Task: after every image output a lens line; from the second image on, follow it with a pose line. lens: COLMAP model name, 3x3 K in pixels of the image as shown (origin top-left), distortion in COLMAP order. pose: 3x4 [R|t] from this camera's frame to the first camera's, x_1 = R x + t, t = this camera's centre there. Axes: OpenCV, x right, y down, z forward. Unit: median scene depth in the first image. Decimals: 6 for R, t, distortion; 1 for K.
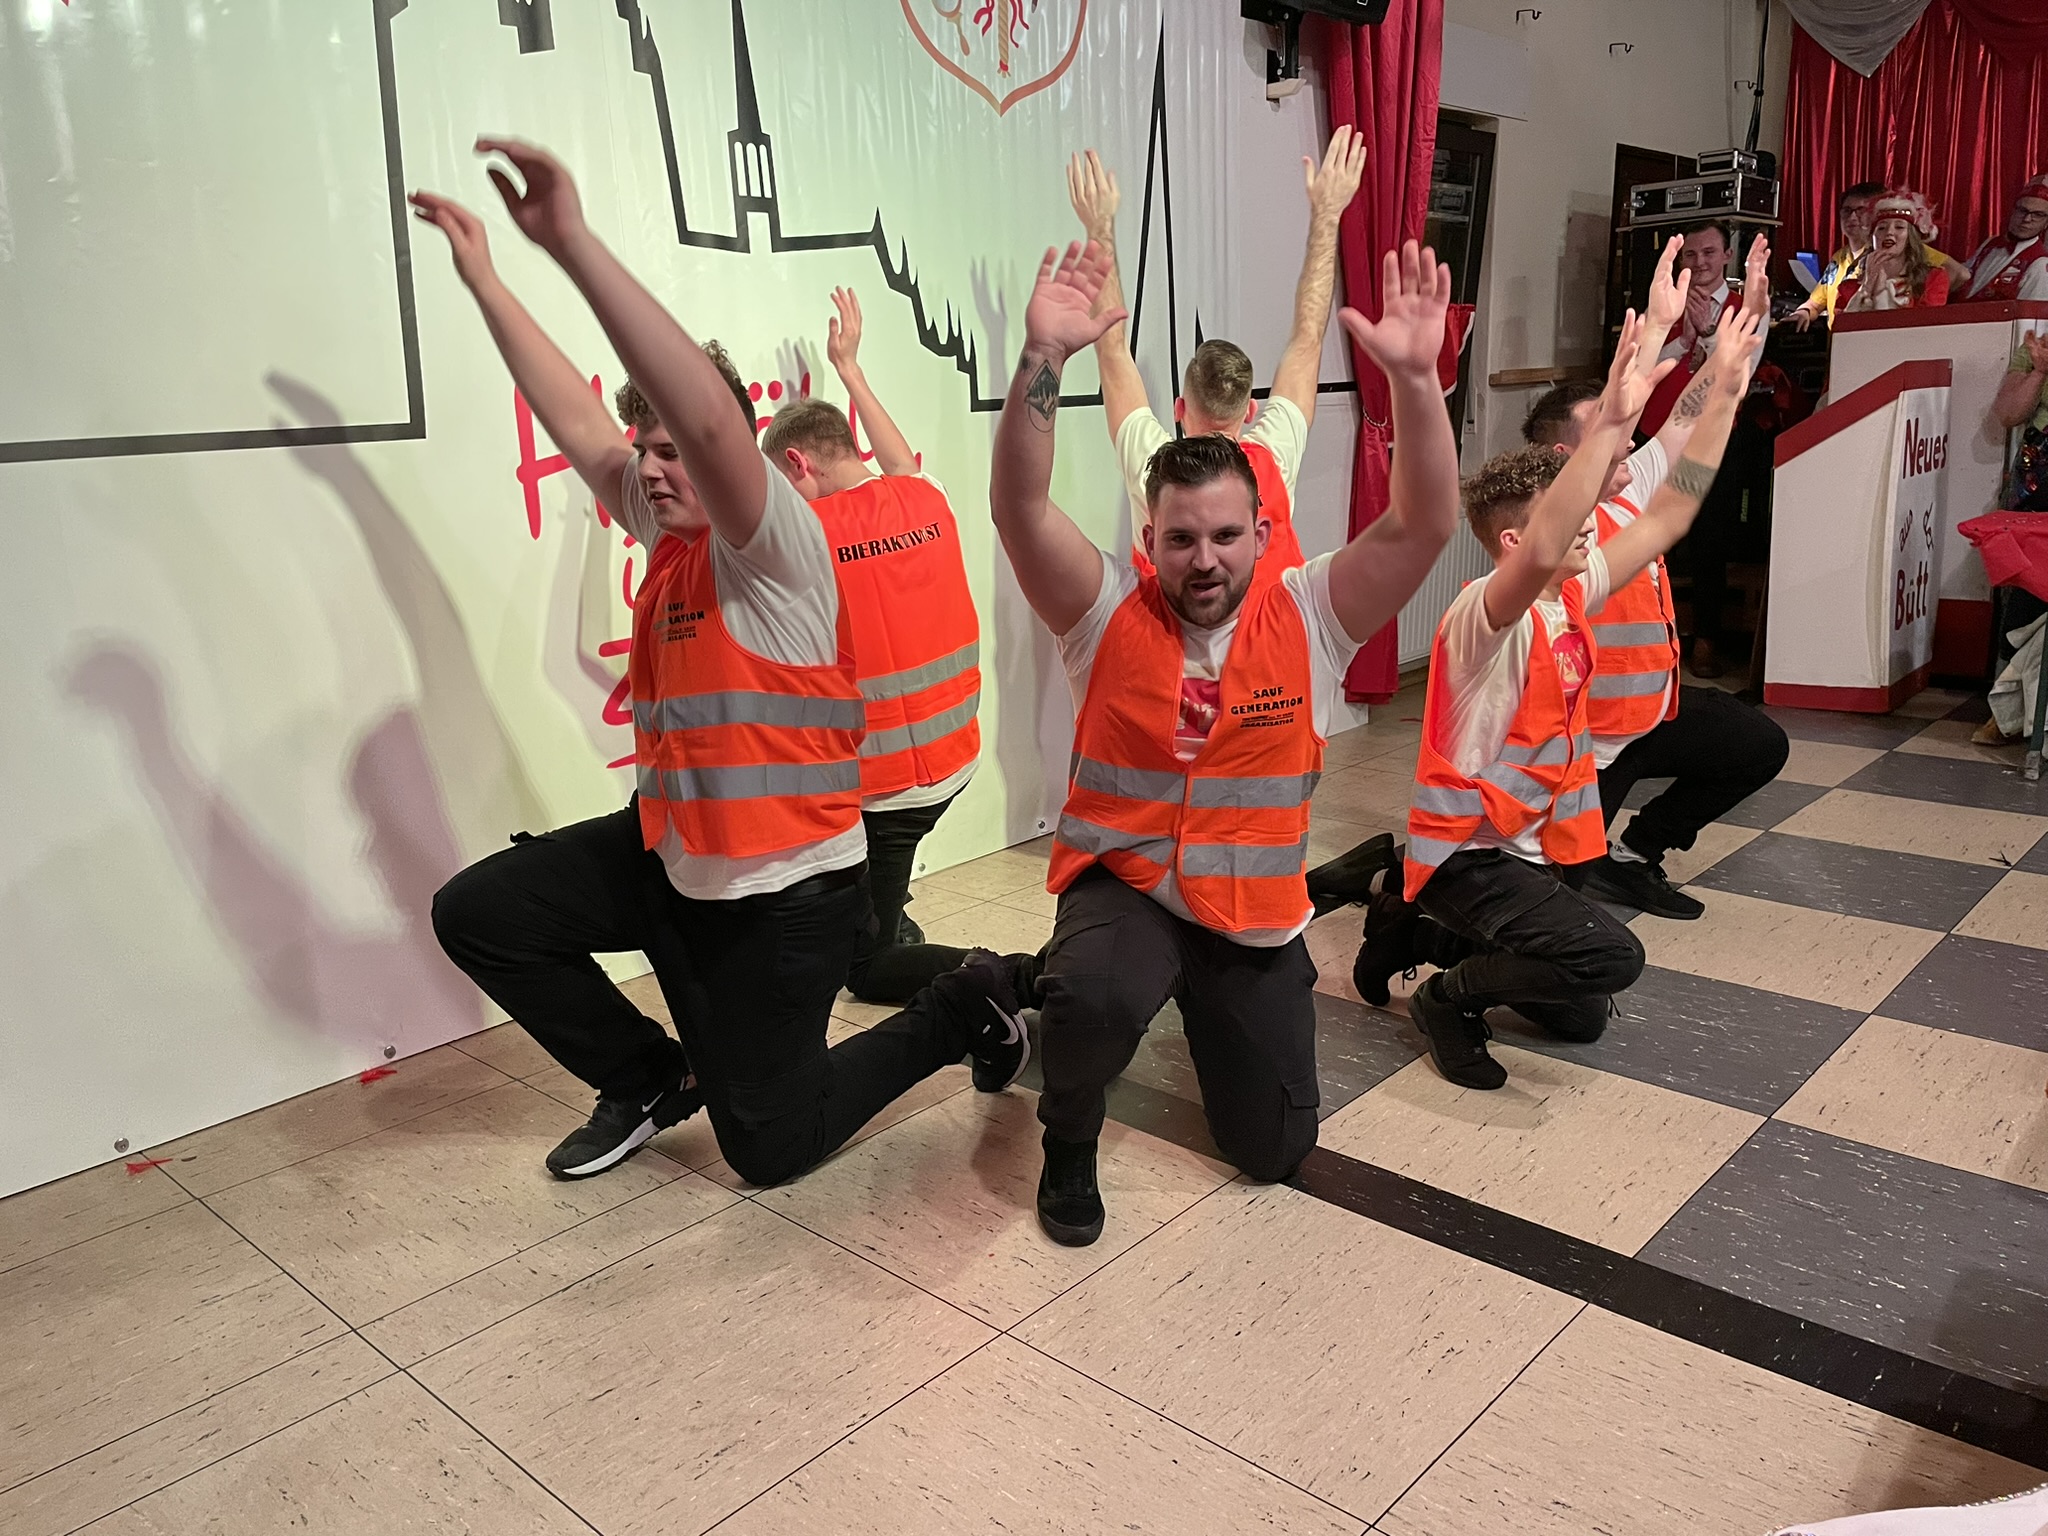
lens RADIAL K [[1534.3, 0, 1029.1], [0, 1534.3, 785.2], [0, 0, 1]] dist [0.073736, -0.100501]
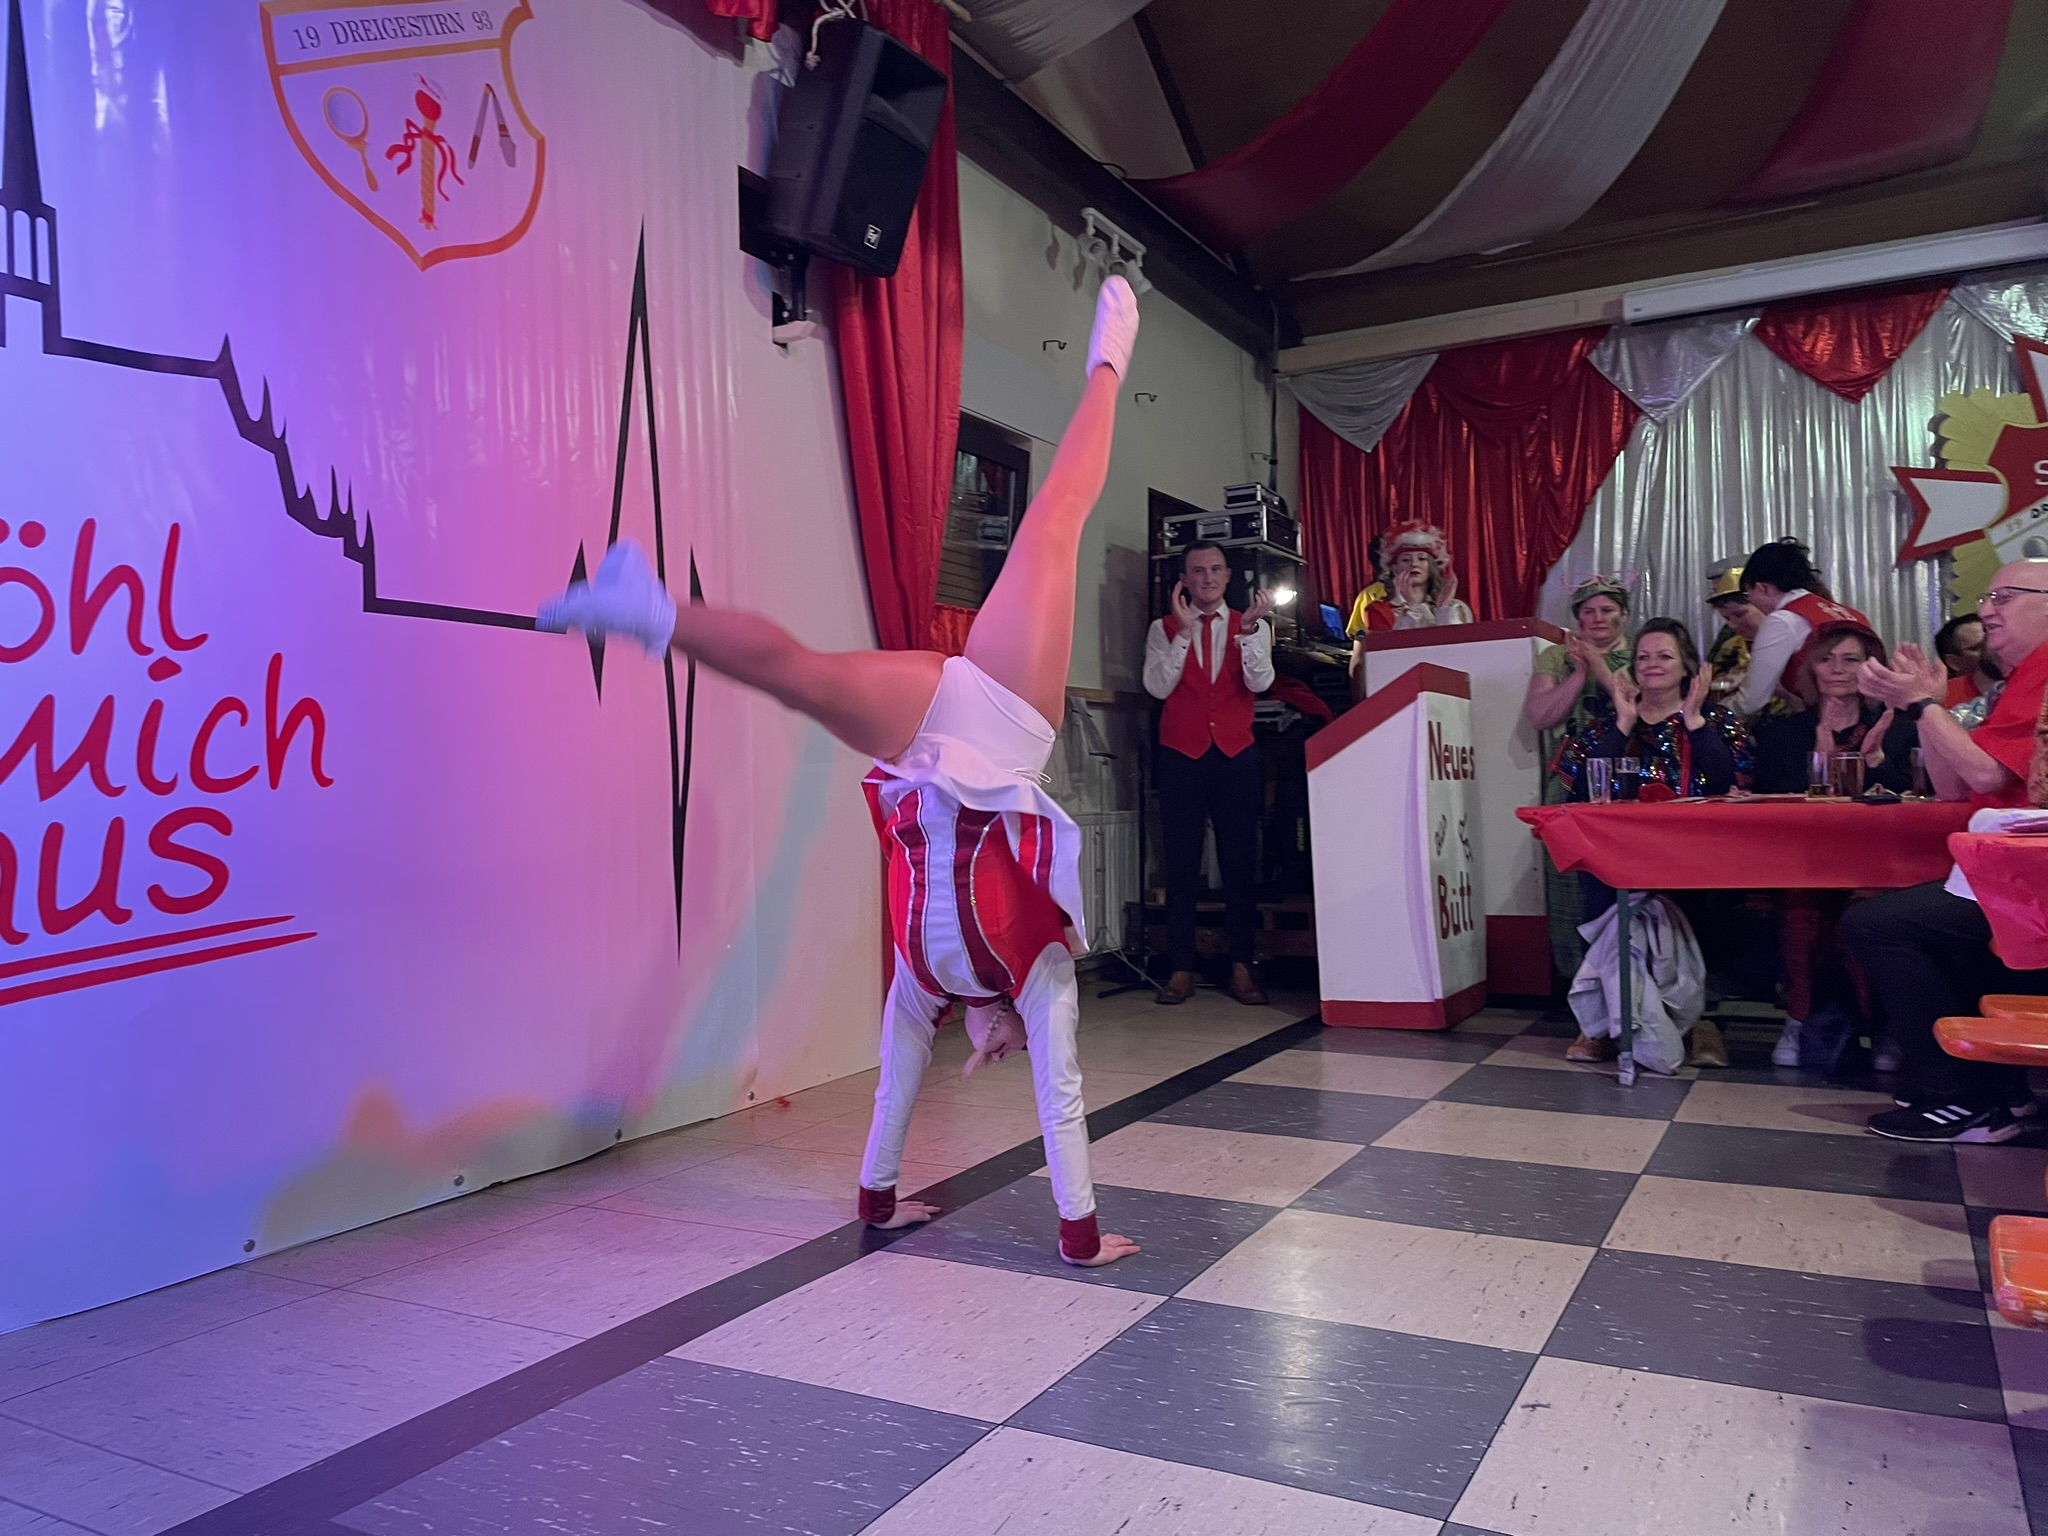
lens RADIAL K [[1534.3, 0, 999.7], [0, 1534.3, 783.9], [0, 0, 1]] dist [0.073736, -0.100501]
pose [[0.971196, 0.019315, 0.237500, 0.094456], [0.042979, 0.966163, -0.254326, 0.051716], [-0.234376, 0.257207, 0.937503, 0.250999]]
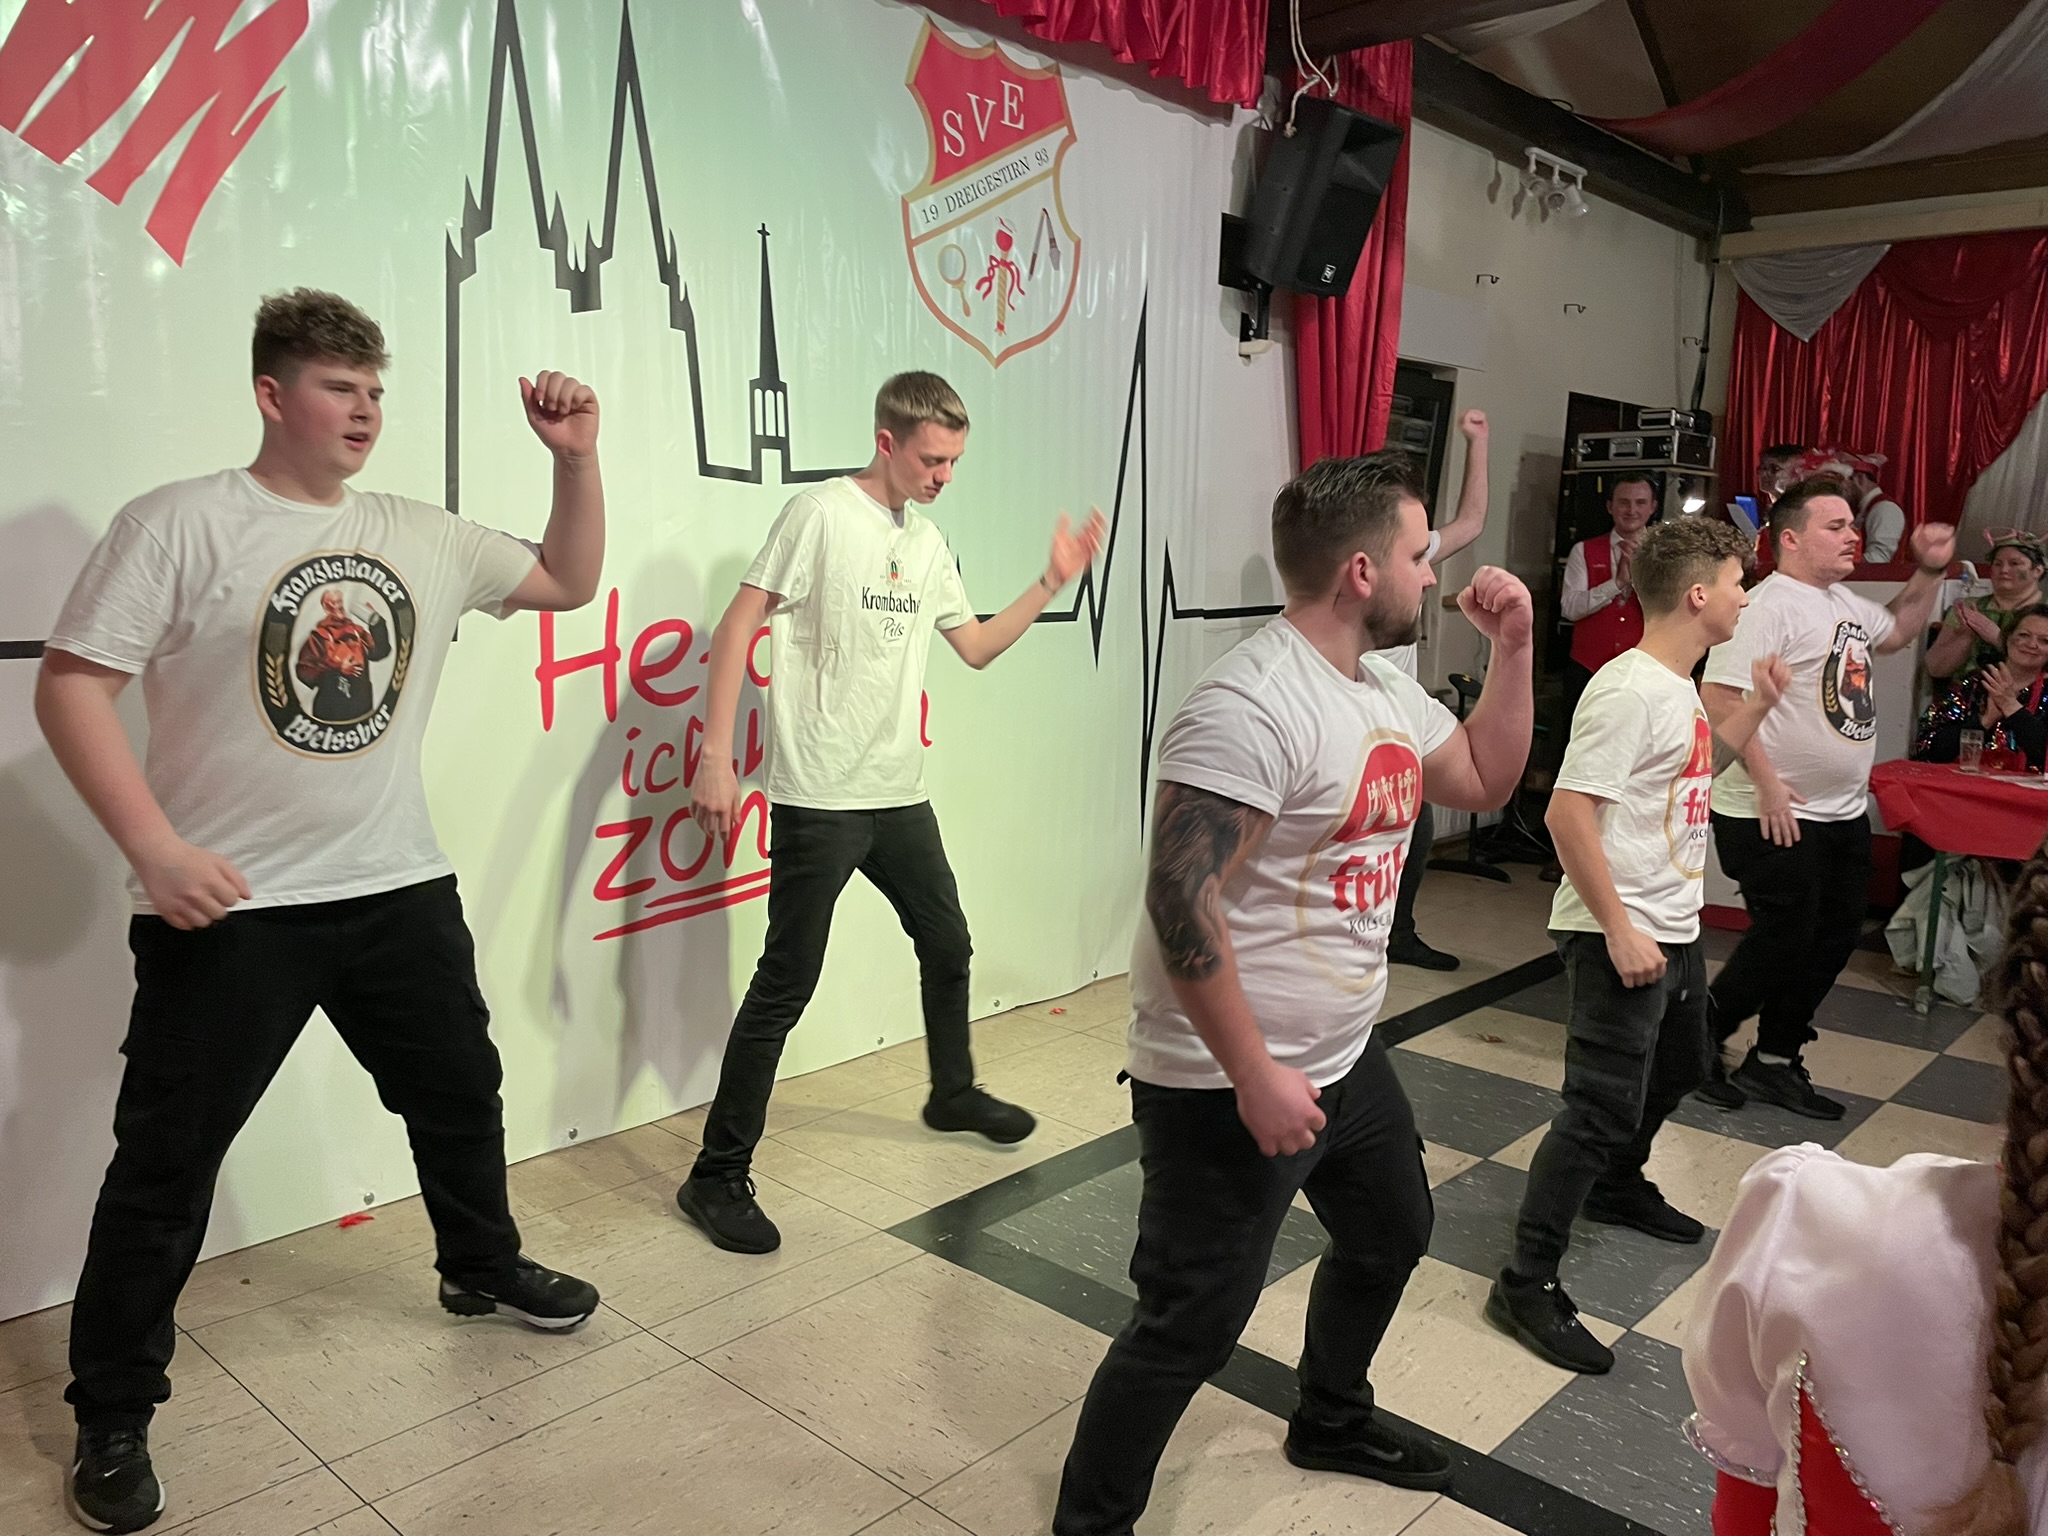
lens RADIAL K [[1534.3, 0, 1039.9], [0, 1534.3, 790.4], [0, 0, 1]] dist [0.073736, -0.100501]
pose [[0.998216, 0.057594, 0.015759, 0.014739], [-0.055912, 0.994198, -0.091897, -0.030099], [-0.020960, 0.090852, 0.995644, -0.088298]]
